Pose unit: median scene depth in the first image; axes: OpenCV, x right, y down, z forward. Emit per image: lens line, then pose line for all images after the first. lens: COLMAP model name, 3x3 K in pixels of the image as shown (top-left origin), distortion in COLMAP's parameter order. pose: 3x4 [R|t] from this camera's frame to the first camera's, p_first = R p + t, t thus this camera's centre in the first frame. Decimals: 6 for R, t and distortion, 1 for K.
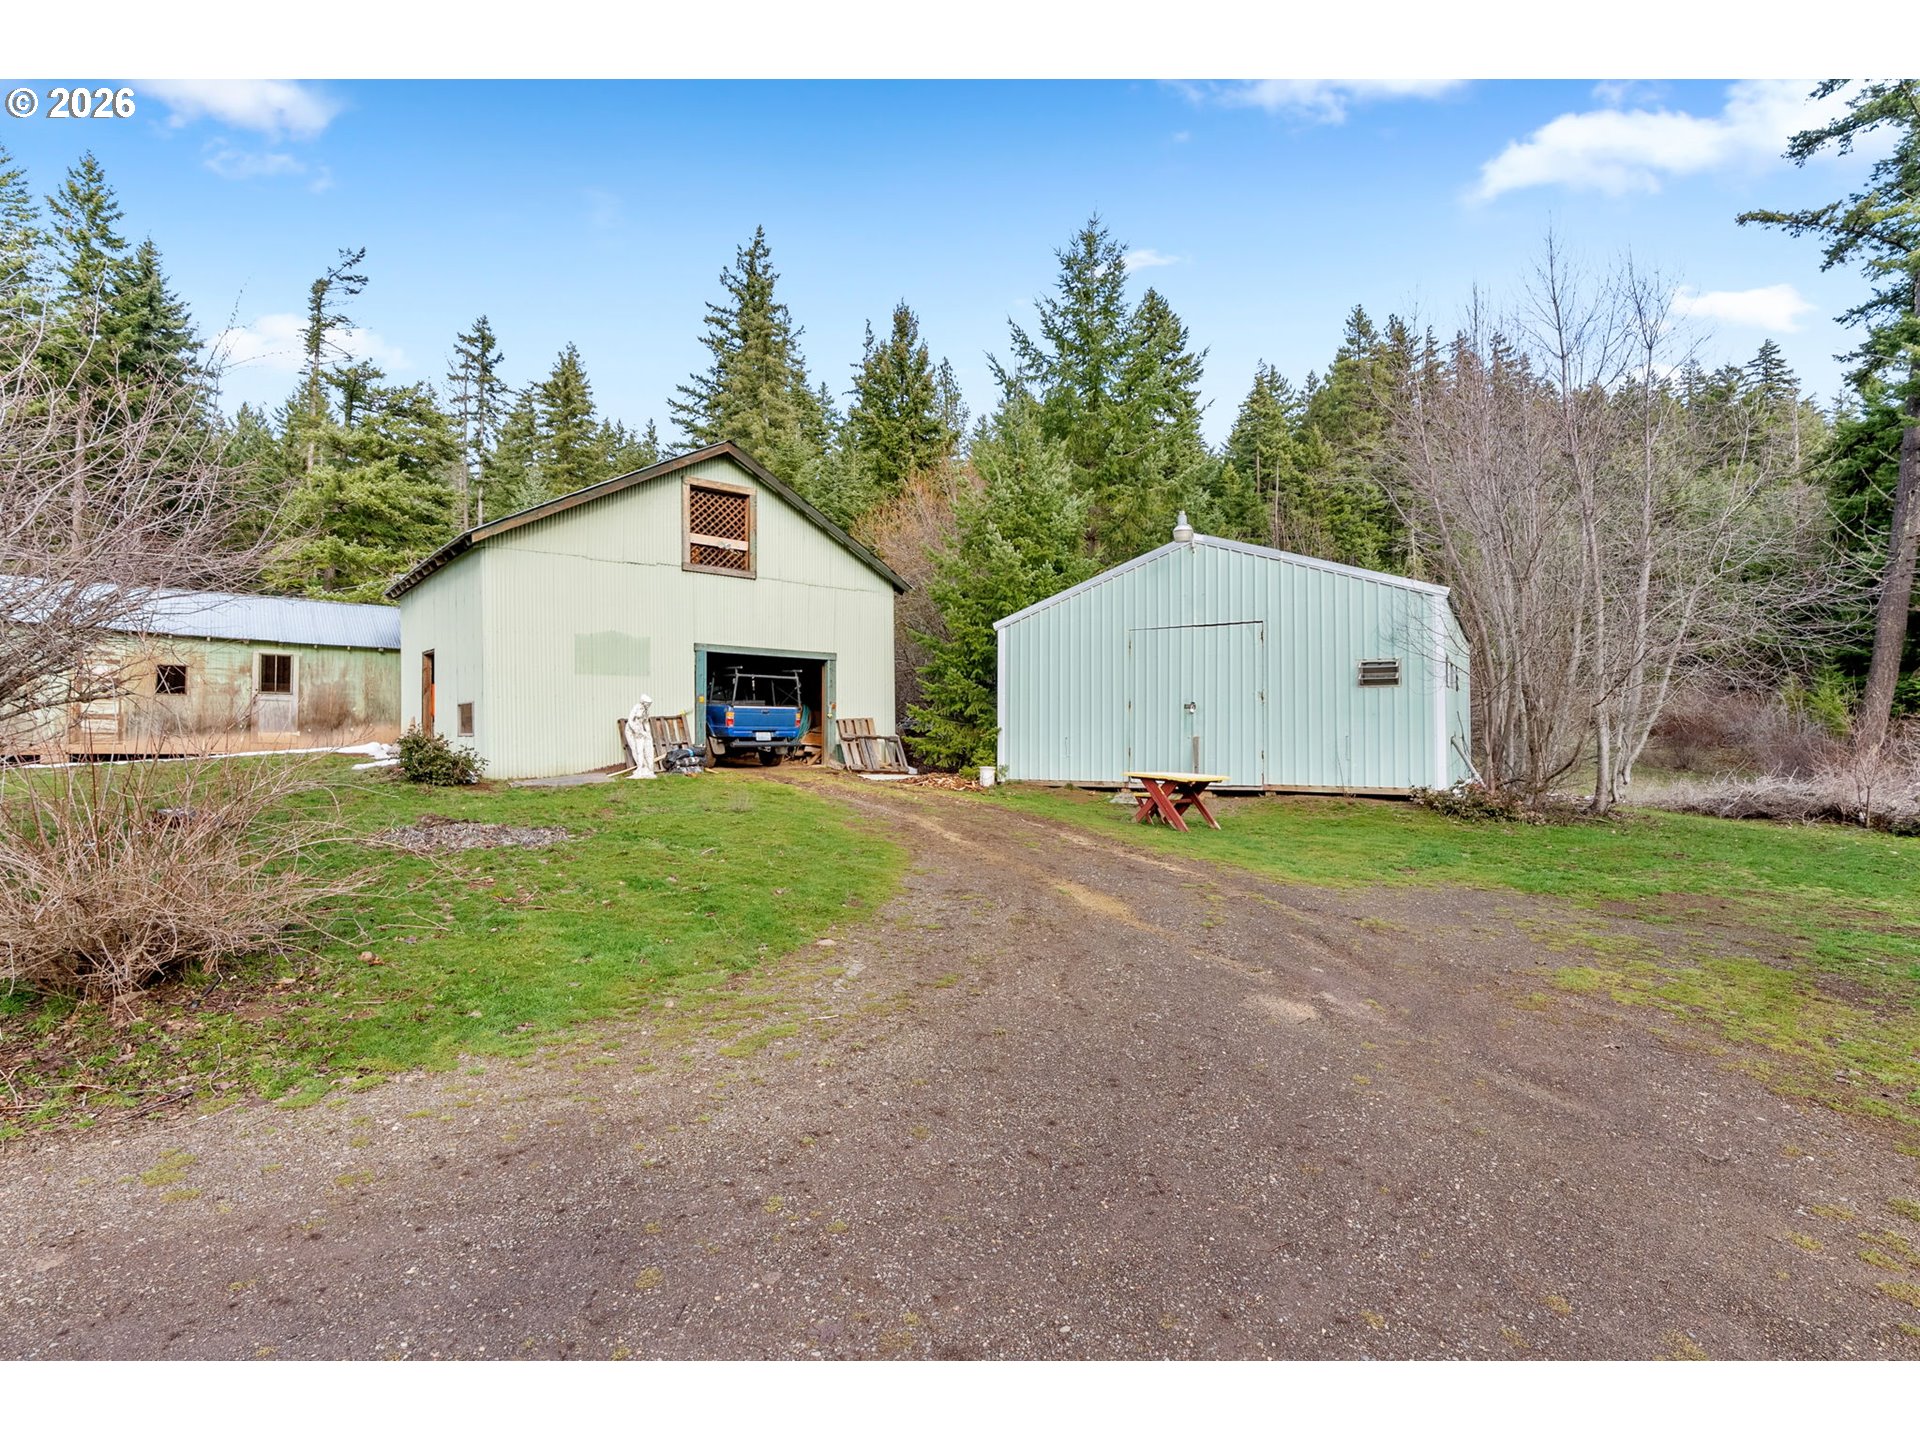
lens RADIAL K [[901.2, 0, 904.7], [0, 901.2, 744.0], [0, 0, 1]] dist [-0.002566, 0.000163]
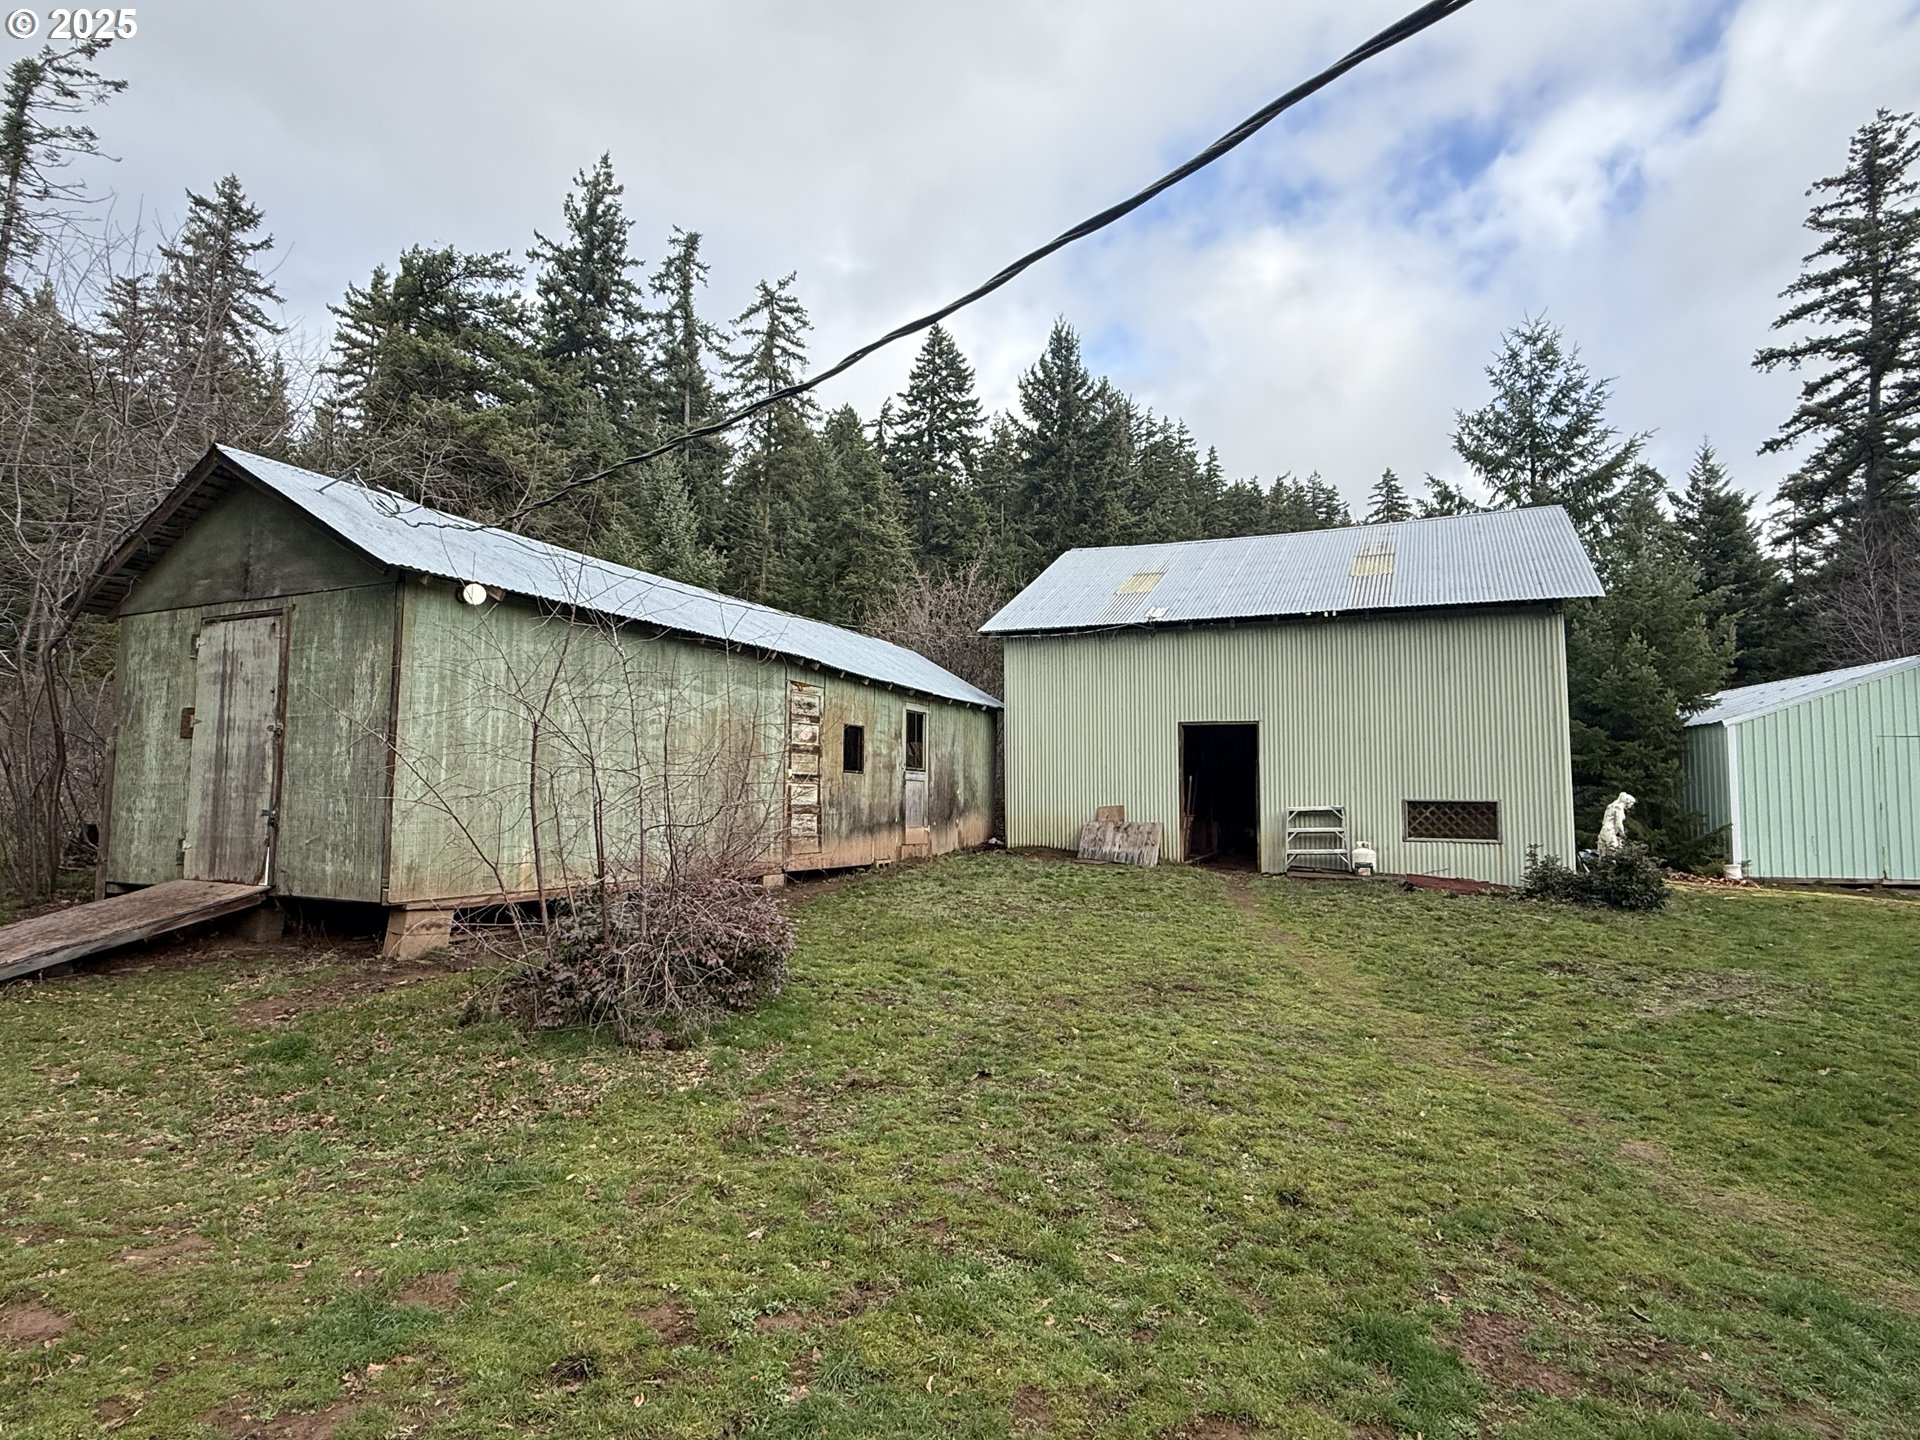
lens RADIAL K [[1056.9, 0, 958.5], [0, 1056.9, 755.5], [0, 0, 1]] dist [0.001745, 0.000080]
pose [[0.899269, 0.026742, 0.436578, -0.970946], [-0.003463, 0.998533, -0.054032, -0.022500], [-0.437383, 0.047078, 0.898042, 0.250388]]
